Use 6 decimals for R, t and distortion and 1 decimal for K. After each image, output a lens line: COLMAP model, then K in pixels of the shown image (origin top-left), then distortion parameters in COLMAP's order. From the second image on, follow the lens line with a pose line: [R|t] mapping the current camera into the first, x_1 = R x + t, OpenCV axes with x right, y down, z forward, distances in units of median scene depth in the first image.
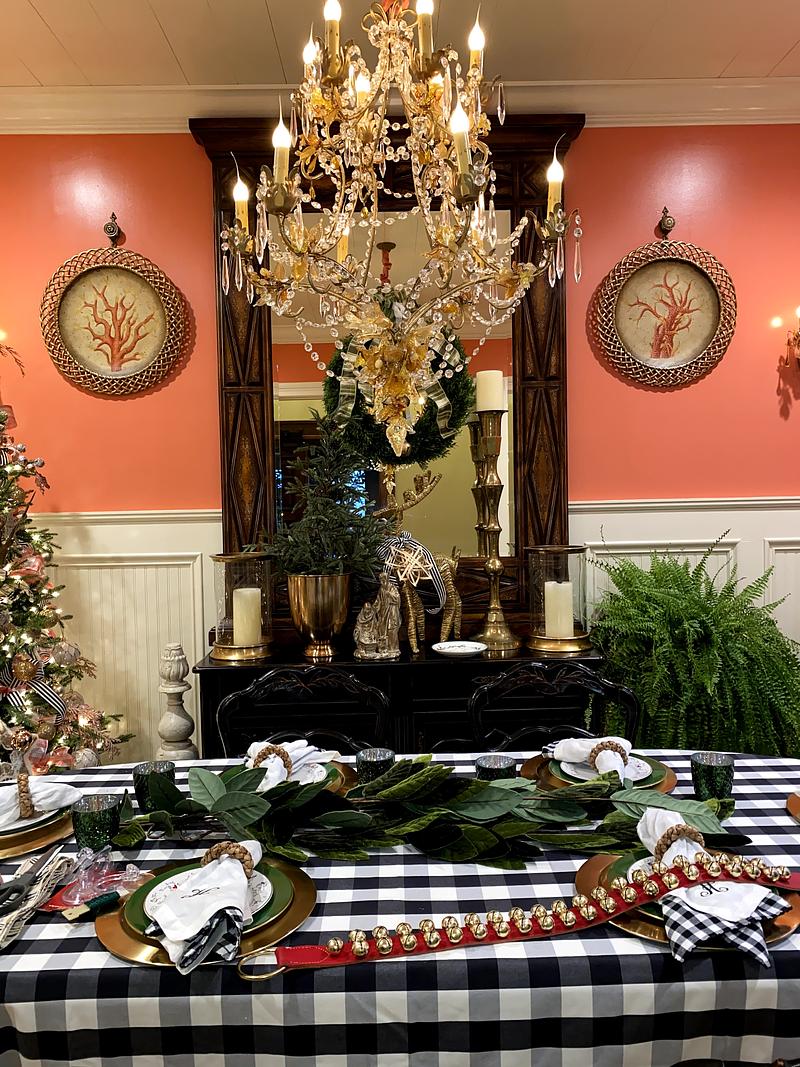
lens RADIAL K [[801.5, 0, 400.0], [0, 801.5, 533.5], [0, 0, 1]] dist [0.009010, 0.010886]
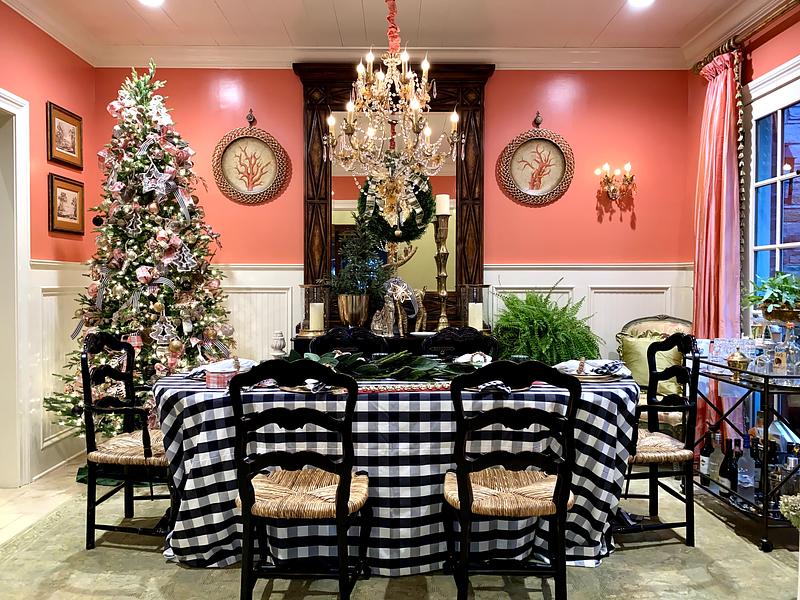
lens RADIAL K [[593.4, 0, 400.0], [0, 593.4, 300.0], [0, 0, 1]] dist [0.057612, 0.001758]
pose [[0.999756, 0.021384, -0.005528, 0.019609], [-0.021518, 0.999447, -0.025371, 0.090681], [0.004982, 0.025484, 0.999663, -0.433751]]
